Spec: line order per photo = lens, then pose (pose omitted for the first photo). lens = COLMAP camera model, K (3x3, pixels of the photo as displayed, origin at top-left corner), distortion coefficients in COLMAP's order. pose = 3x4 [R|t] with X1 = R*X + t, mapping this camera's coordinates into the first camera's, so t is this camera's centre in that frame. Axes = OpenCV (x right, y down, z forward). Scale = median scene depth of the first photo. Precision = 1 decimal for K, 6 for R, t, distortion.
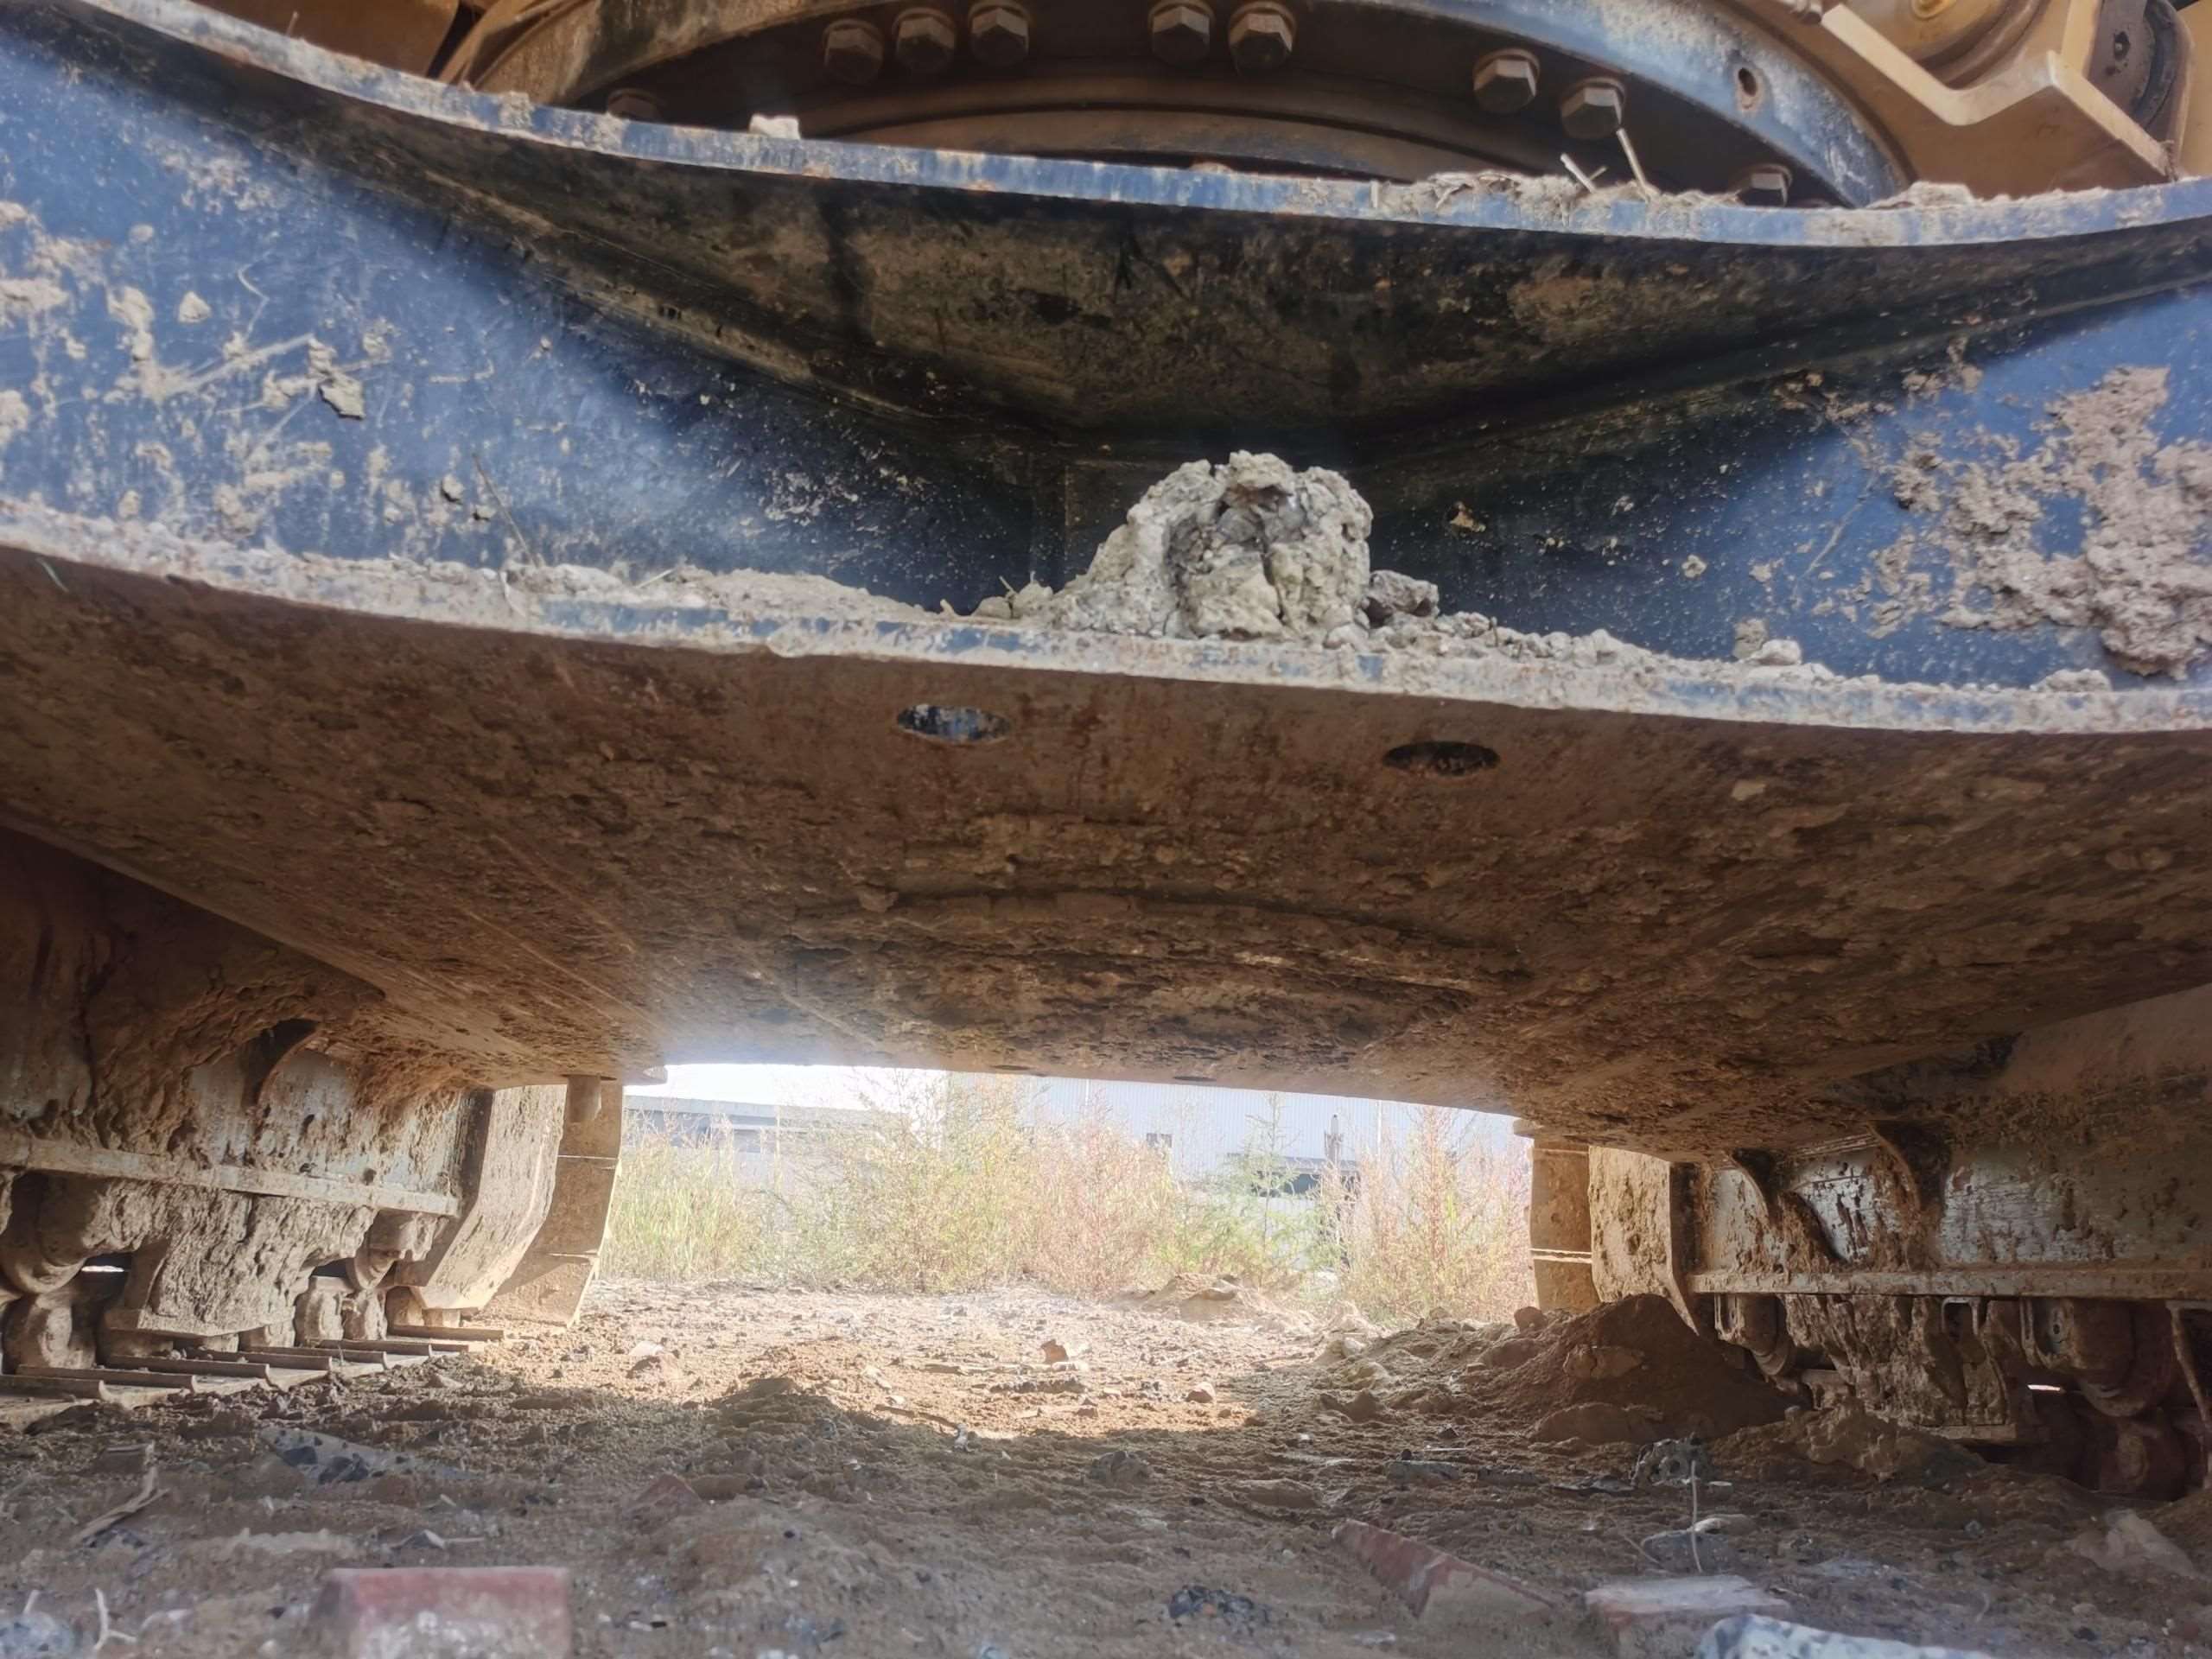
lens RADIAL K [[1688.9, 0, 1082.5], [0, 1688.9, 819.2], [0, 0, 1]] dist [0.062062, -0.082235]
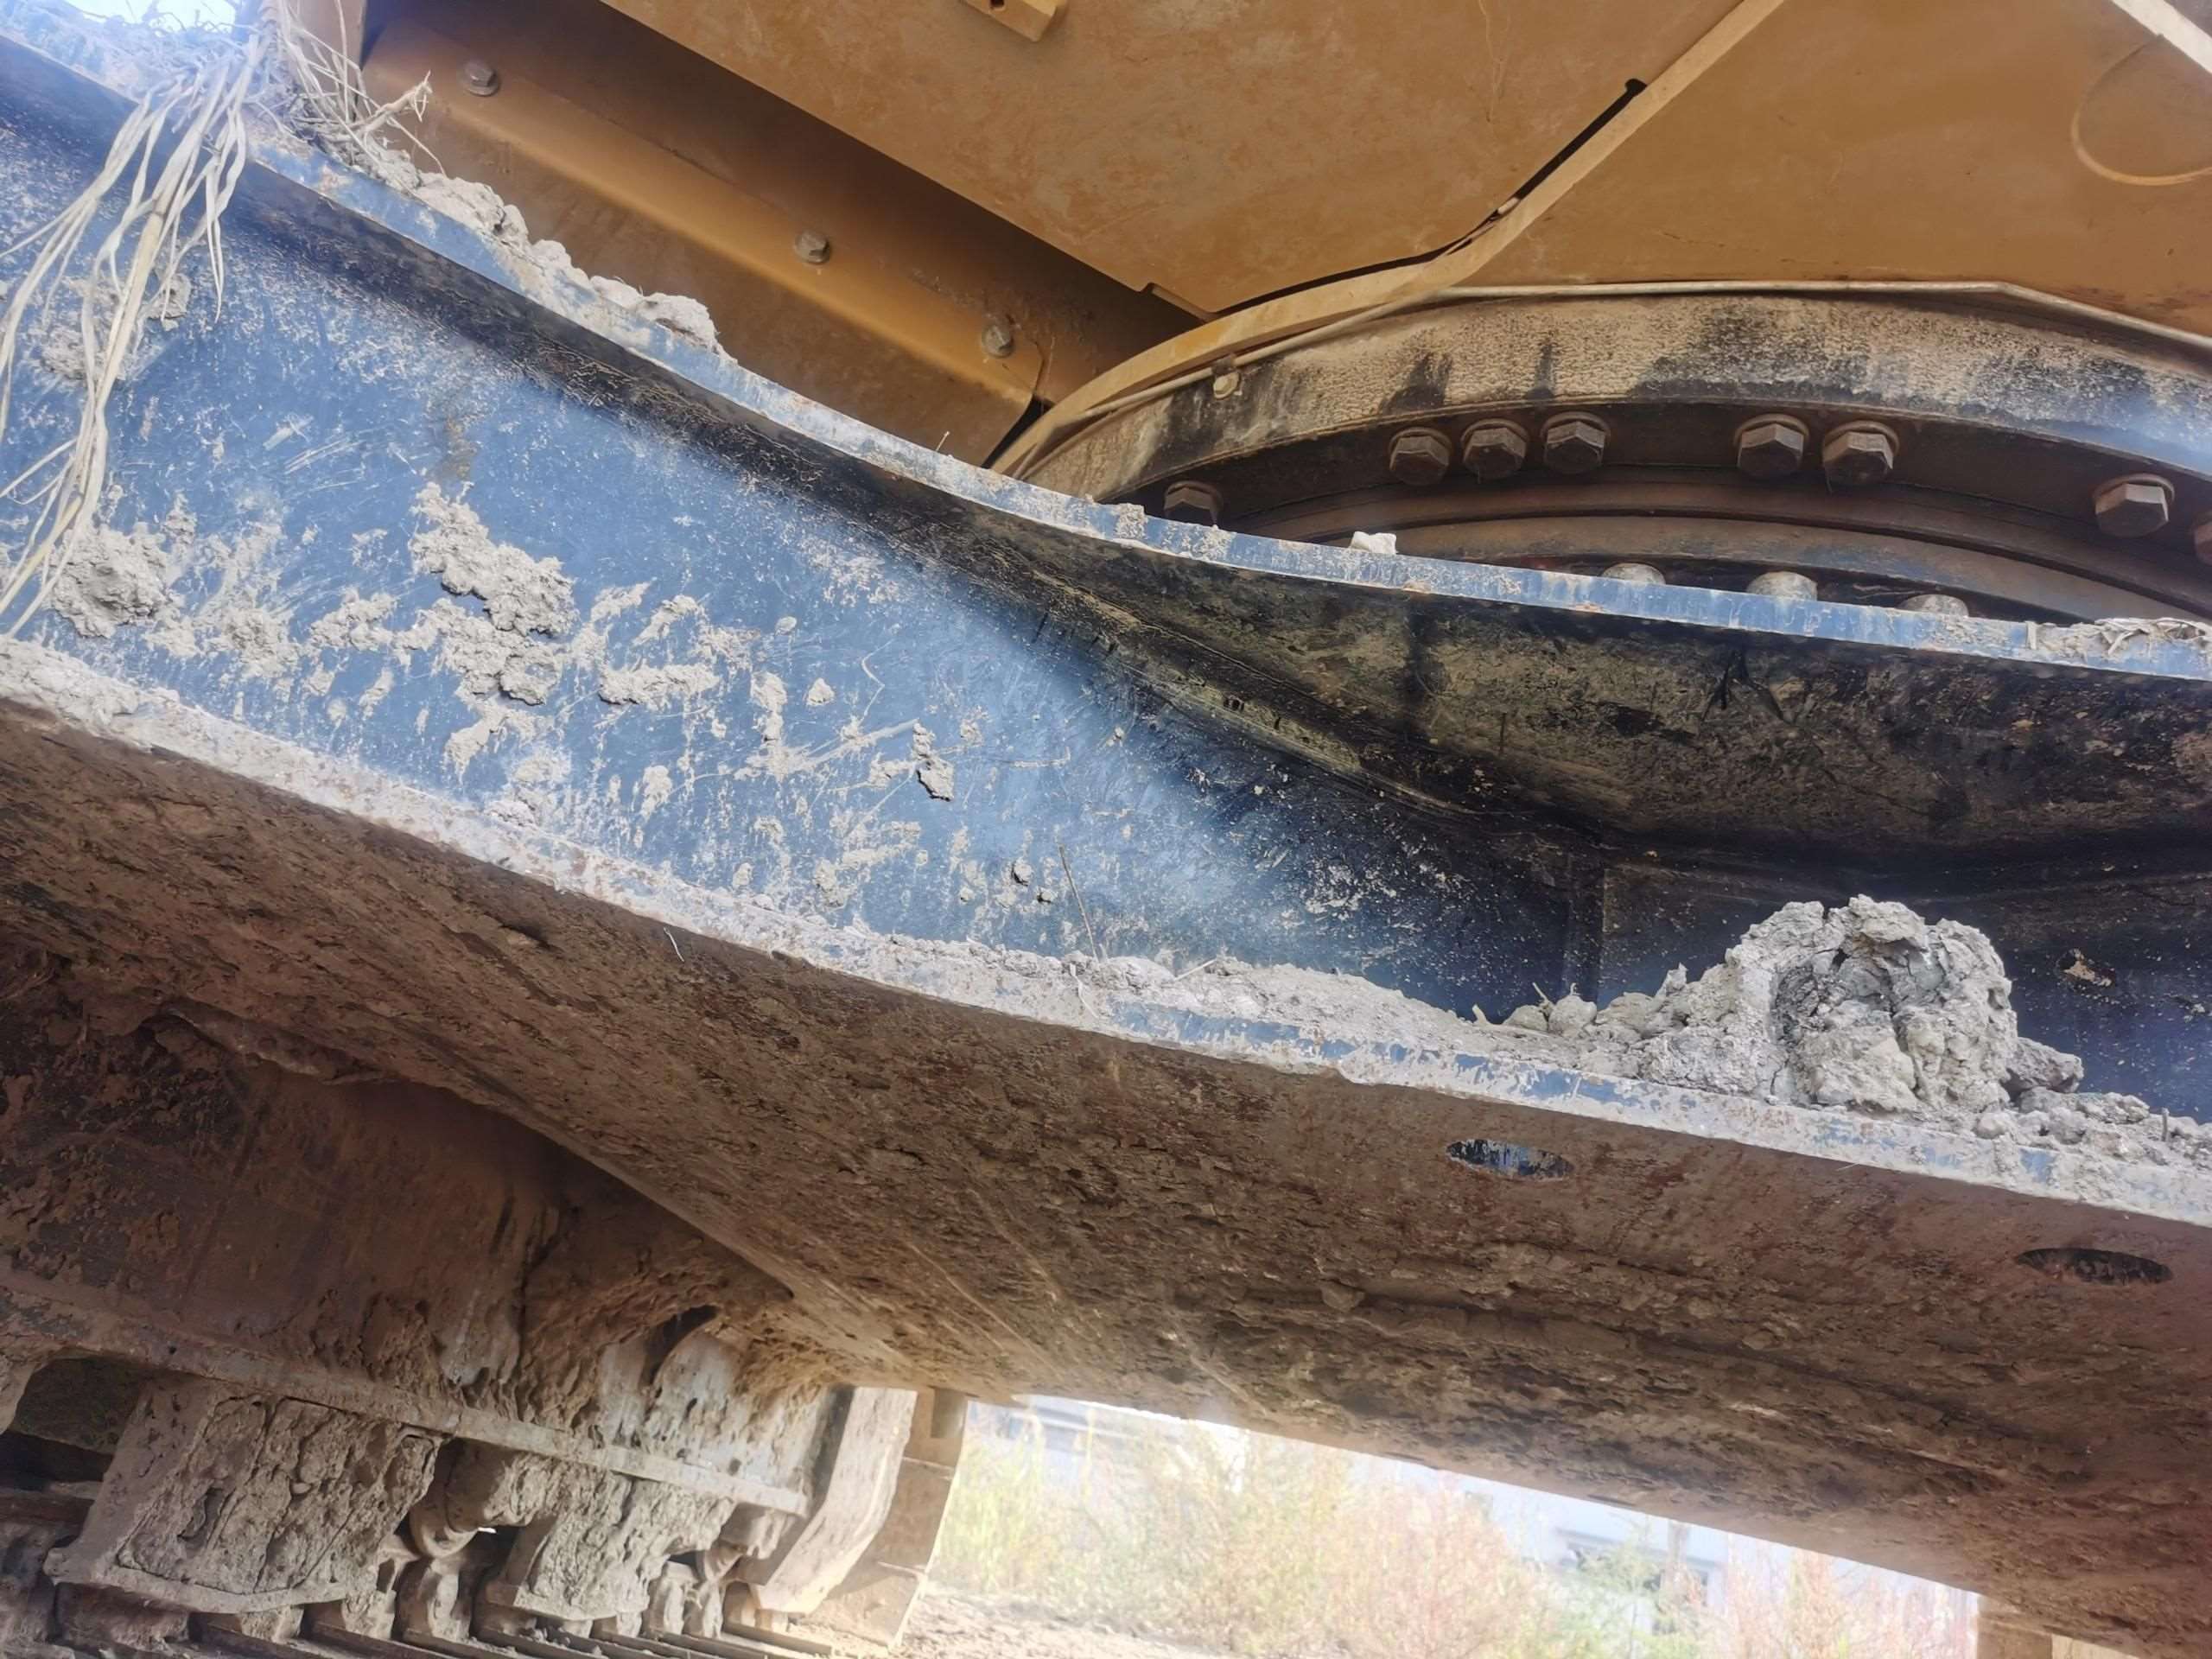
lens RADIAL K [[1688.9, 0, 1082.5], [0, 1688.9, 819.2], [0, 0, 1]] dist [0.062062, -0.082235]
pose [[0.976322, 0.073377, -0.203498, -0.127537], [-0.107227, 0.981169, -0.160652, -0.064209], [0.187878, 0.178669, 0.965805, 0.031762]]
